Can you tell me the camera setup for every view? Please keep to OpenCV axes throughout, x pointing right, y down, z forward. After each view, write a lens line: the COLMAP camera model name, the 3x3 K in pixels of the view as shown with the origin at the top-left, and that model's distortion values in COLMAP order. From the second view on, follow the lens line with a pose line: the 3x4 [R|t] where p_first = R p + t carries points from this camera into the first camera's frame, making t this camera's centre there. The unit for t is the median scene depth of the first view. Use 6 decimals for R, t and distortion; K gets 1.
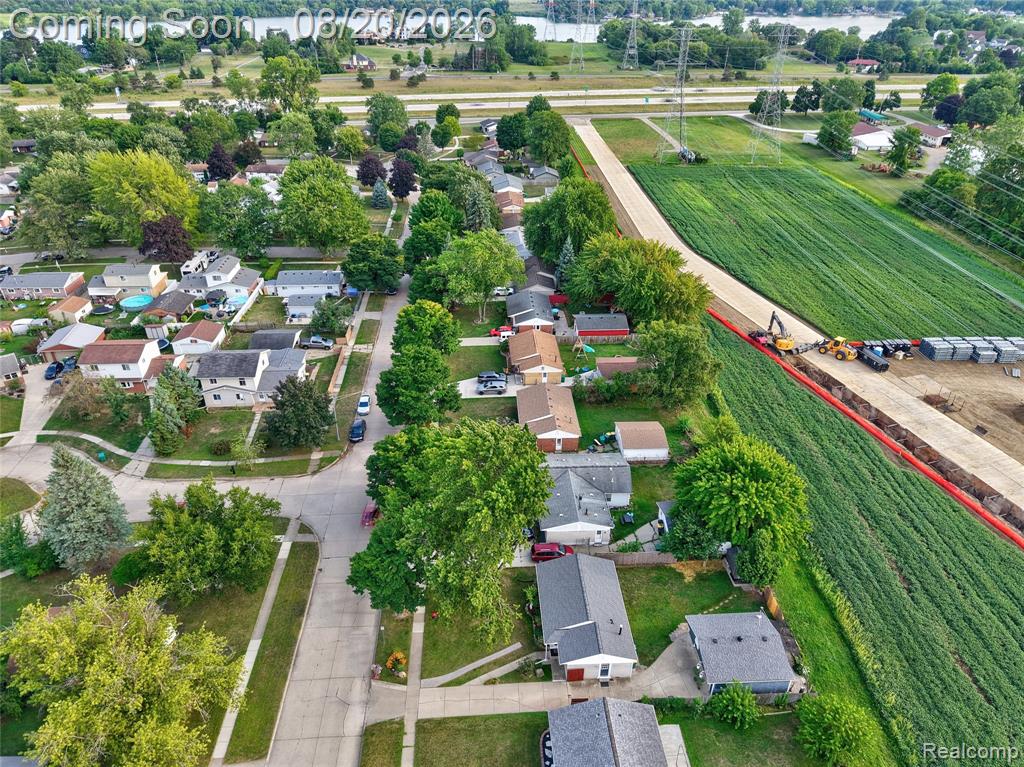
lens RADIAL K [[682.1, 0, 514.3], [0, 682.1, 385.8], [0, 0, 1]] dist [0.043648, -0.050050]
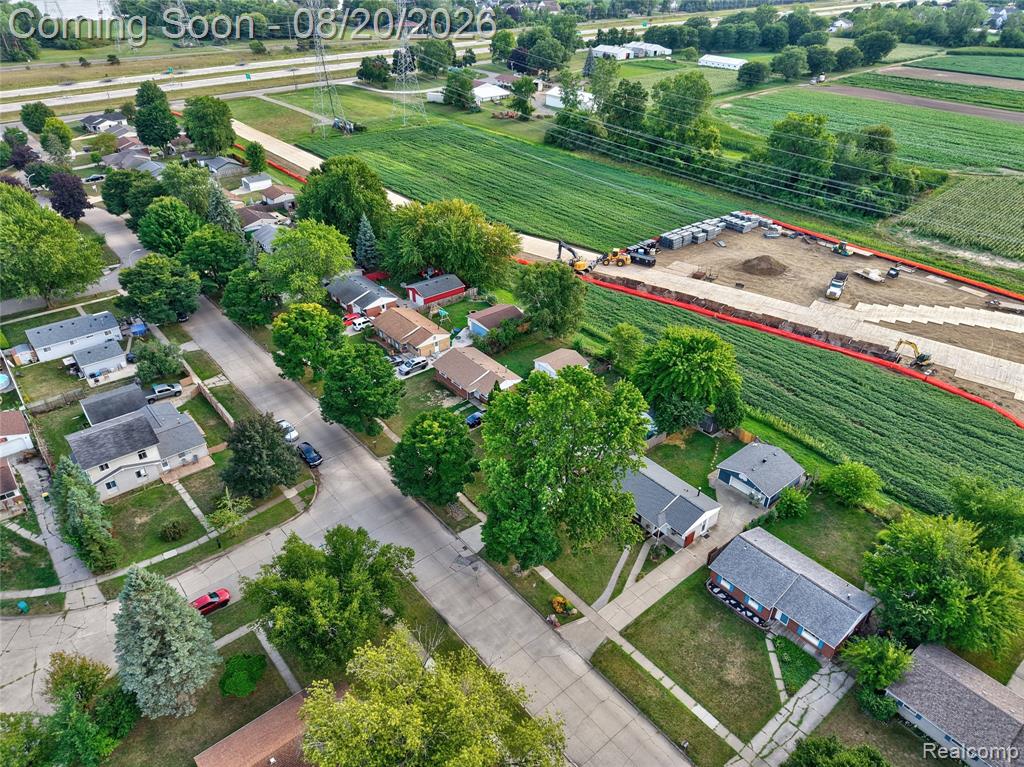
lens RADIAL K [[682.1, 0, 514.3], [0, 682.1, 385.8], [0, 0, 1]] dist [0.043648, -0.050050]
pose [[0.804415, -0.322076, 0.499184, -0.354086], [0.304006, 0.945097, 0.119887, -0.039034], [-0.510389, 0.055315, 0.858162, 0.054197]]
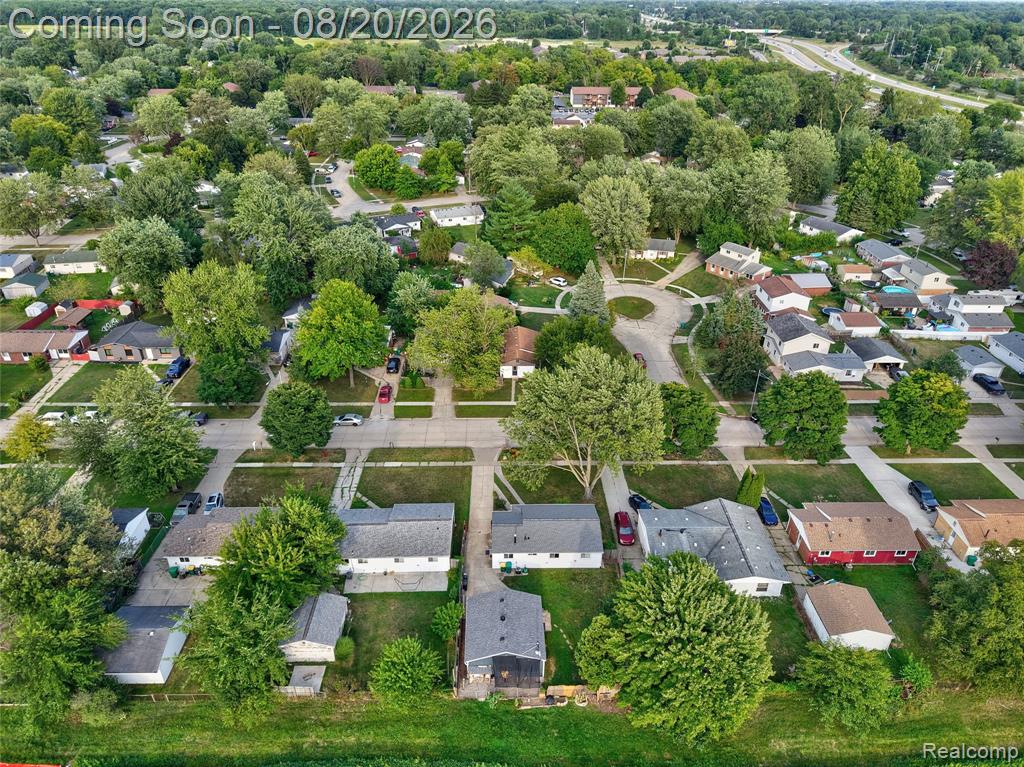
lens RADIAL K [[682.1, 0, 514.3], [0, 682.1, 385.8], [0, 0, 1]] dist [0.043648, -0.050050]
pose [[-0.030400, 0.489408, -0.871525, 0.557769], [-0.523465, 0.734999, 0.431000, -0.182001], [0.851504, 0.469316, 0.233844, 0.319694]]
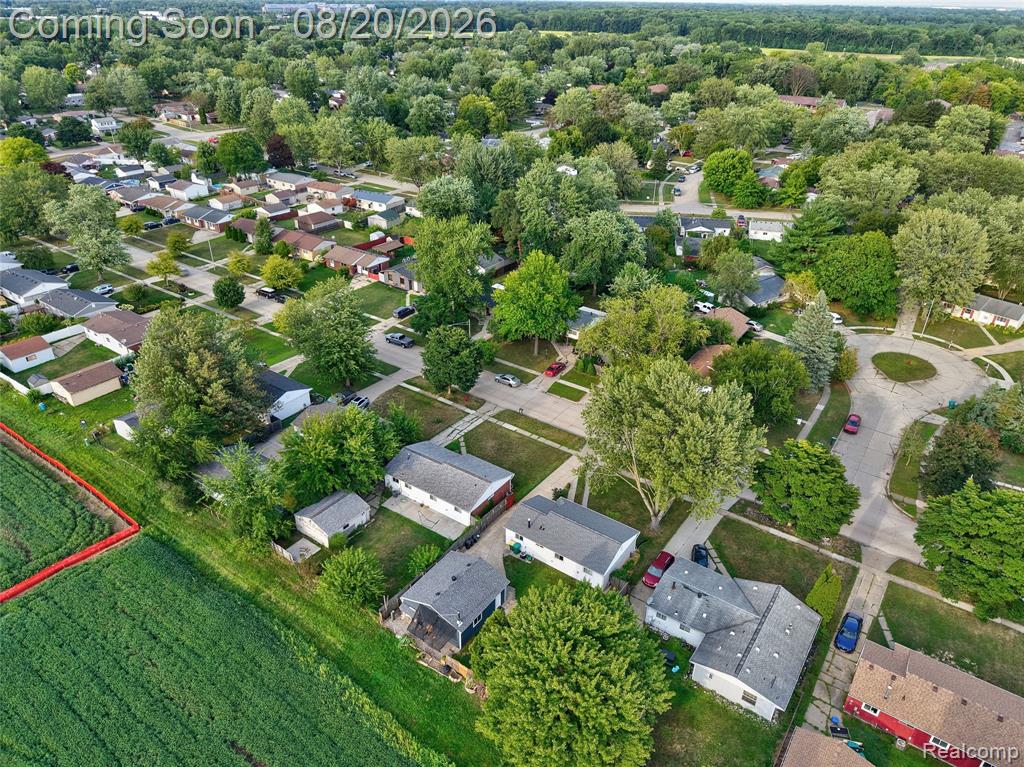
lens RADIAL K [[682.1, 0, 514.3], [0, 682.1, 385.8], [0, 0, 1]] dist [0.043648, -0.050050]
pose [[-0.617312, 0.370699, -0.693908, 0.467806], [-0.421923, 0.588453, 0.689713, -0.297415], [0.664008, 0.718544, -0.206853, 0.560831]]
